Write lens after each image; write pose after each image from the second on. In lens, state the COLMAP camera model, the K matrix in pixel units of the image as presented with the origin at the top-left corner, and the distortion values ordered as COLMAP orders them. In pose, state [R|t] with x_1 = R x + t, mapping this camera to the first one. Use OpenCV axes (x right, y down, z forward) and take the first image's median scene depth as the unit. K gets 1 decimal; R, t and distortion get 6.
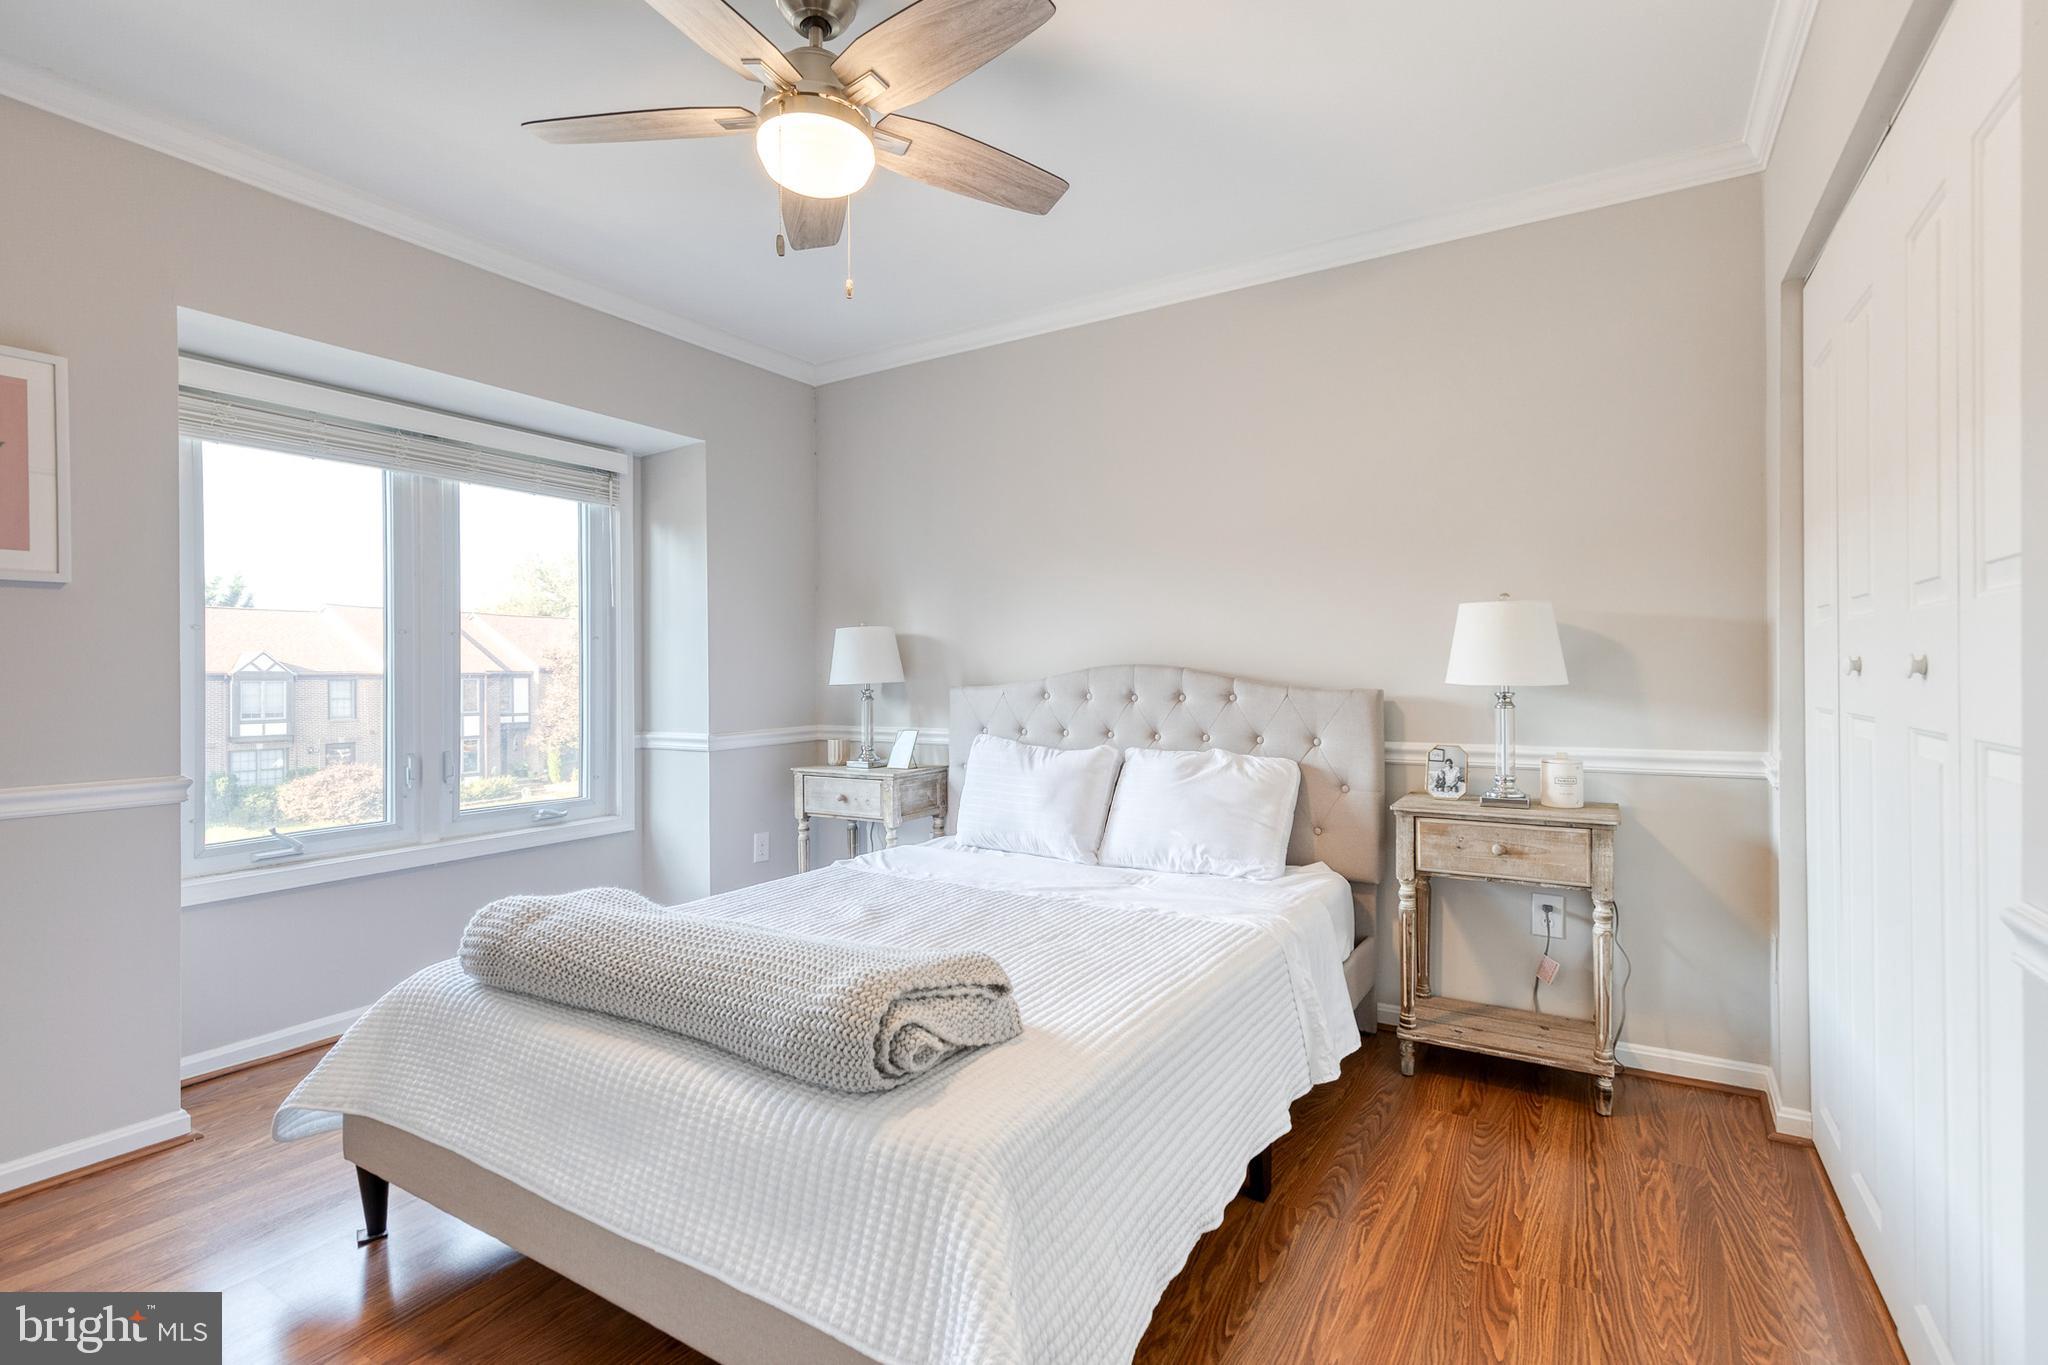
lens RADIAL K [[939.2, 0, 1050.4], [0, 939.2, 678.7], [0, 0, 1]] dist [0.005405, -0.000178]
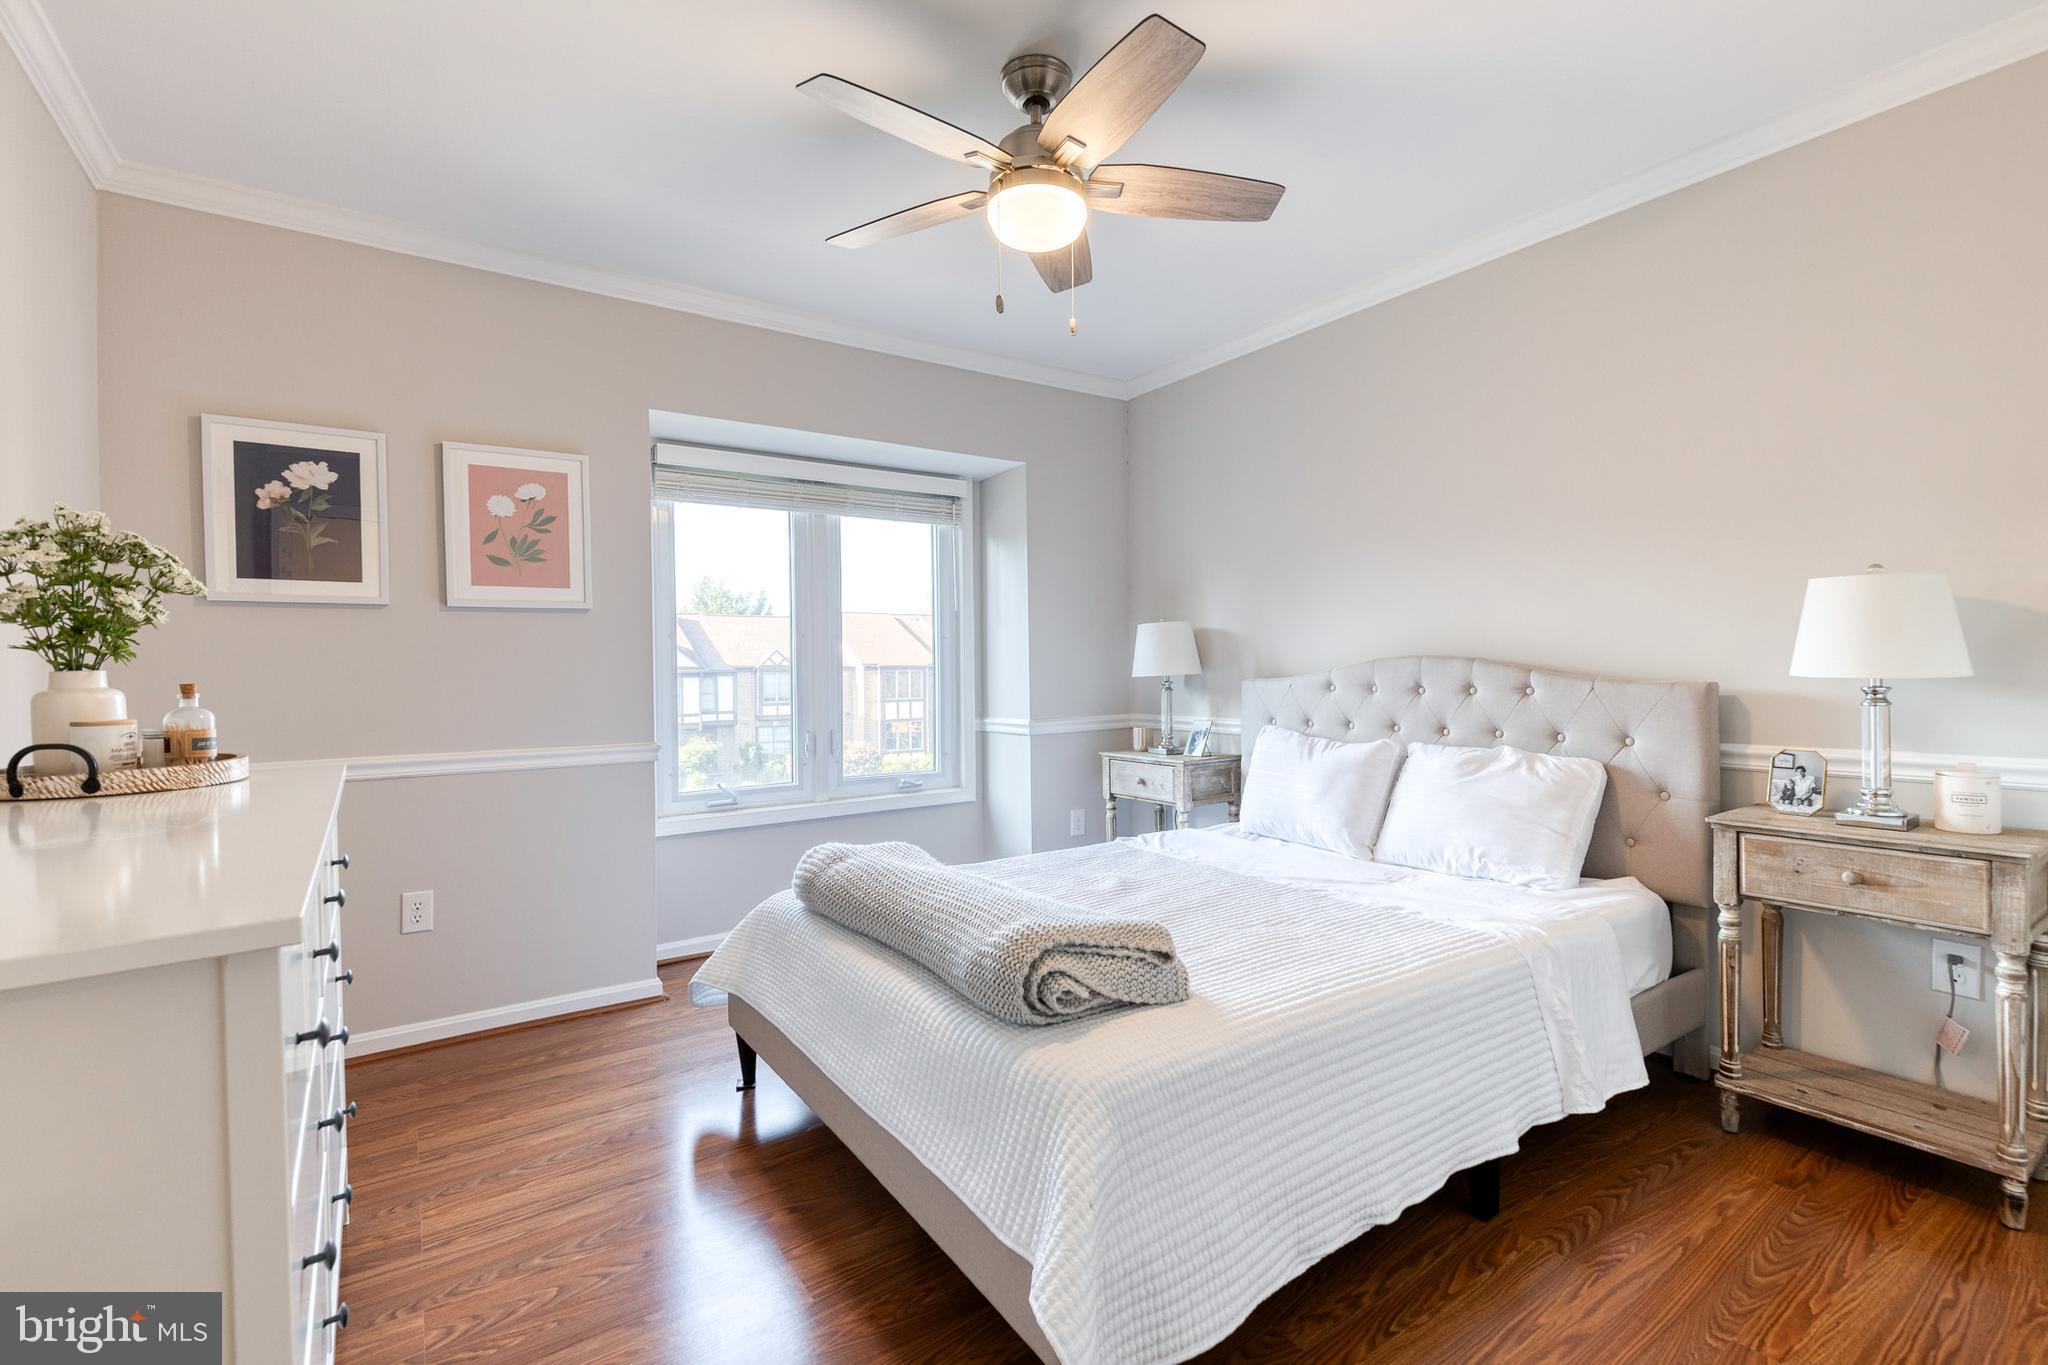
lens RADIAL K [[926.2, 0, 1046.2], [0, 926.2, 679.9], [0, 0, 1]] dist [0.004558, -0.000846]
pose [[0.913523, 0.000612, -0.406787, 0.156305], [0.004221, 0.999931, 0.010984, -0.003016], [0.406765, -0.011751, 0.913457, -0.024503]]
